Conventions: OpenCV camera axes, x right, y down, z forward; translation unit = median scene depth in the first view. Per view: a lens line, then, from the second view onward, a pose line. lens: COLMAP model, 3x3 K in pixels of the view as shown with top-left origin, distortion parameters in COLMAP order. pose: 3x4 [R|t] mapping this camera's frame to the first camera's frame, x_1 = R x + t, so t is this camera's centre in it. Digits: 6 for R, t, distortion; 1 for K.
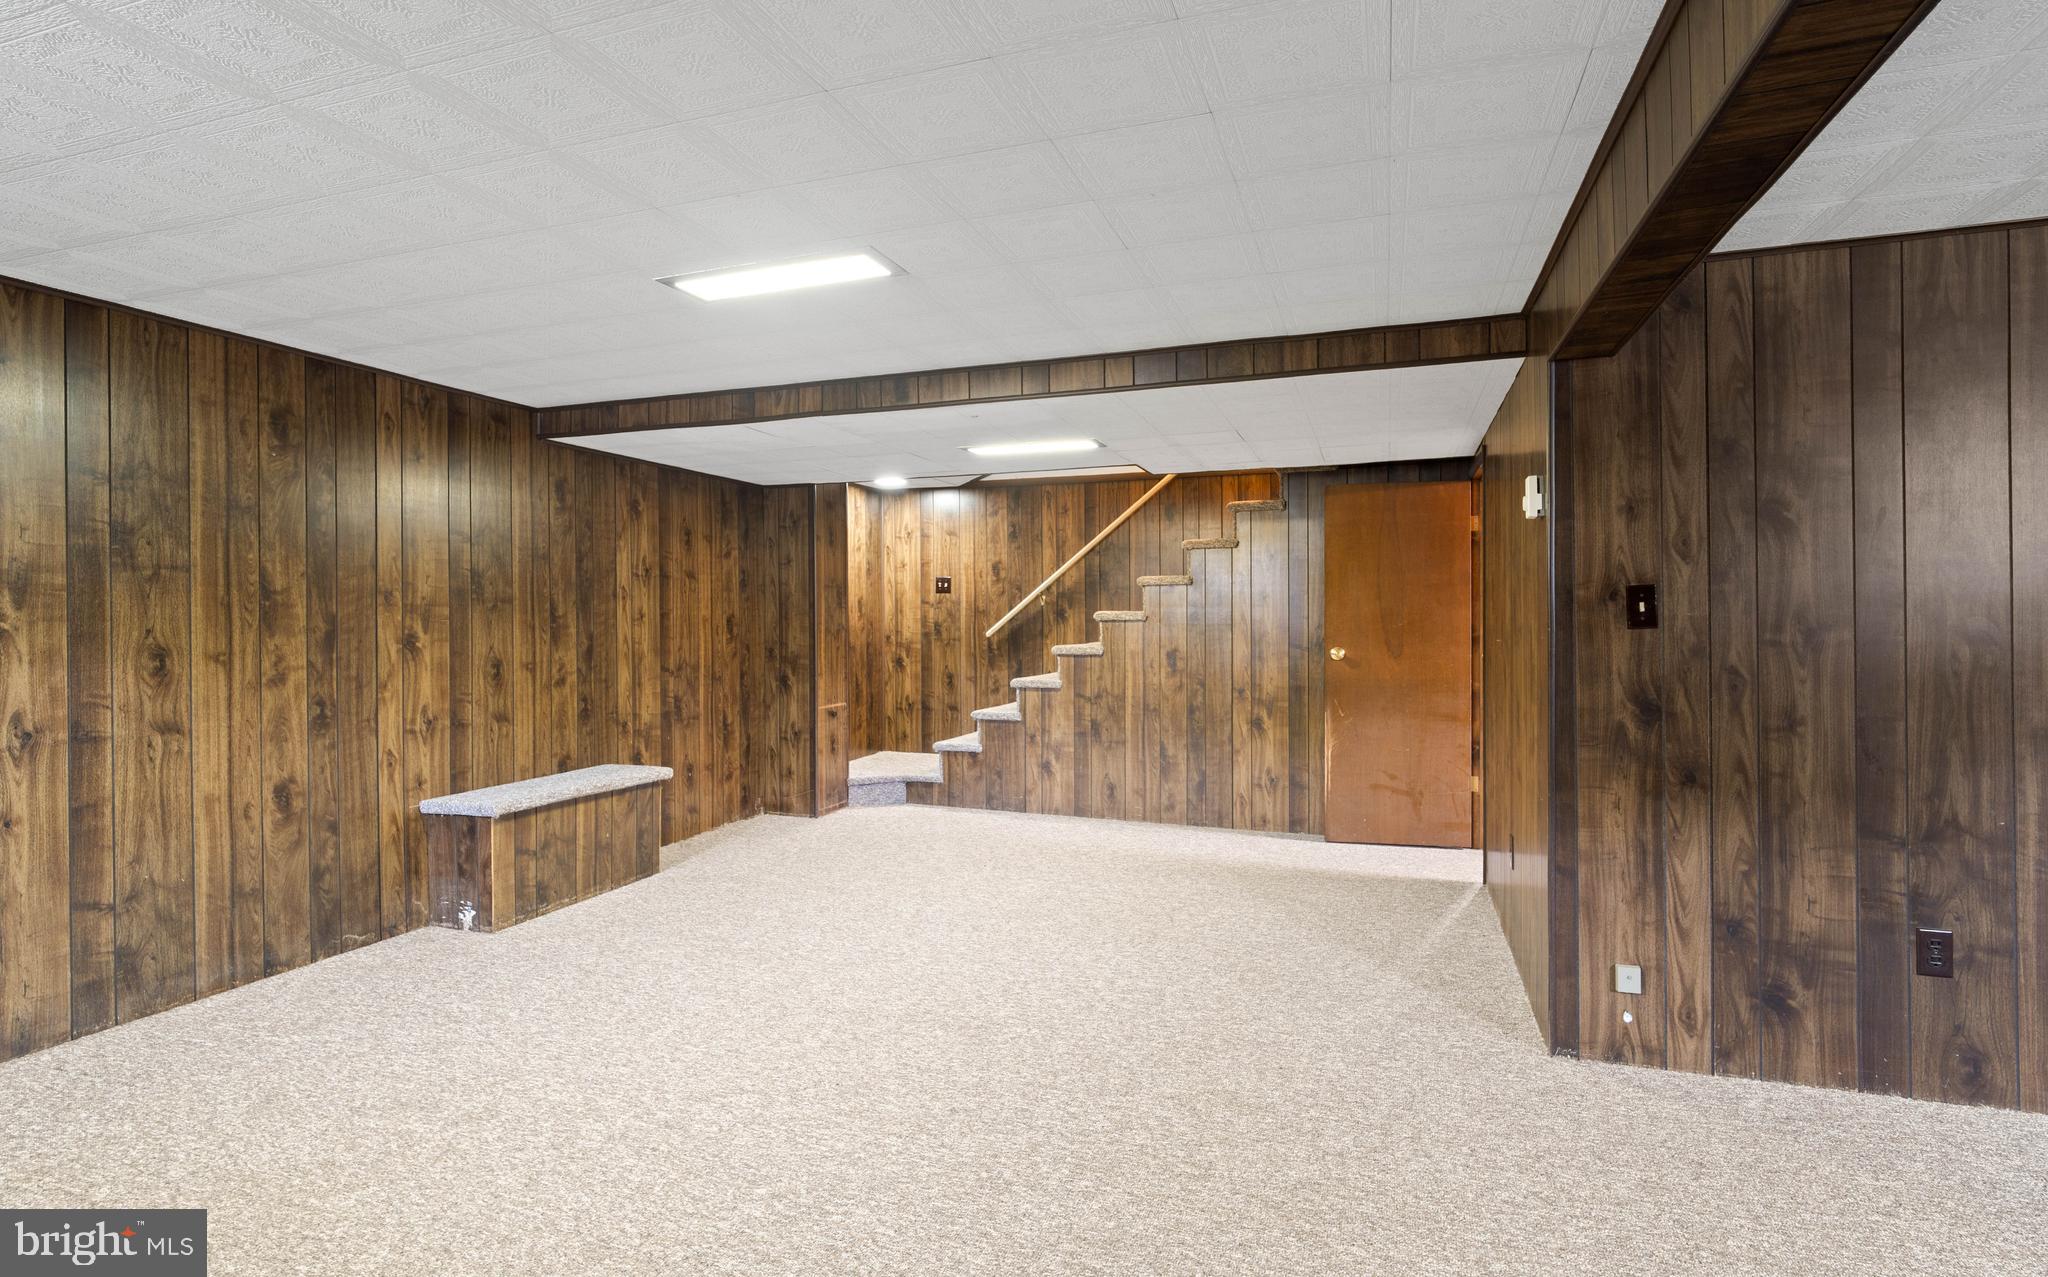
lens RADIAL K [[1021.8, 0, 1014.3], [0, 1021.8, 621.2], [0, 0, 1]] dist [-0.000724, 0.000425]
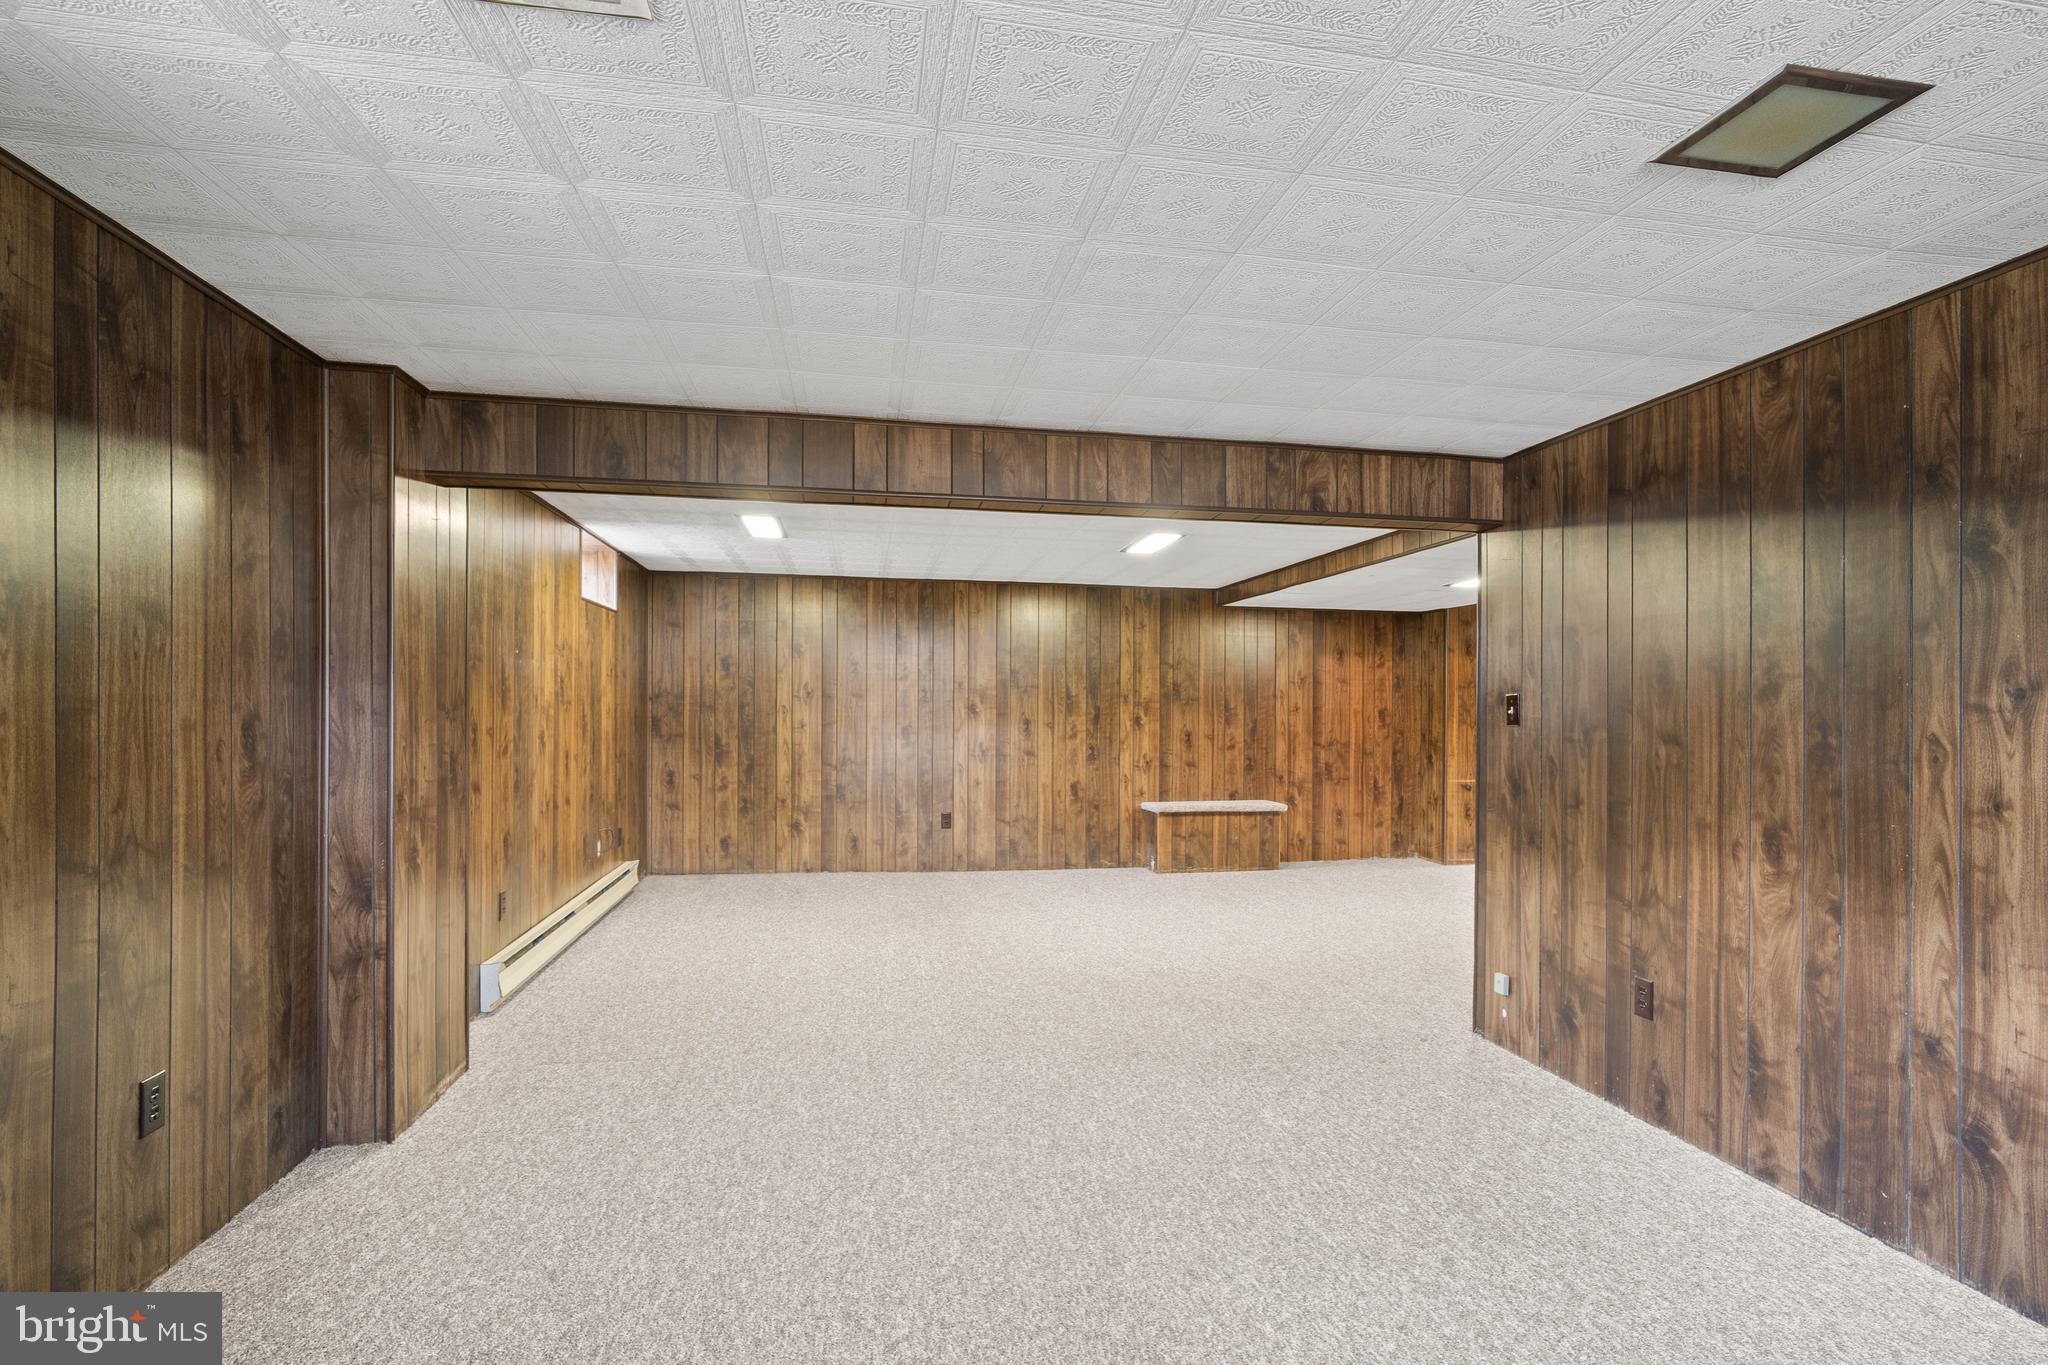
lens RADIAL K [[950.6, 0, 1021.6], [0, 950.6, 703.7], [0, 0, 1]] dist [-0.009010, 0.001584]
pose [[0.508855, 0.006110, -0.860831, 0.962919], [-0.012712, 0.999919, -0.000418, -0.009875], [0.860759, 0.011156, 0.508891, -0.137903]]
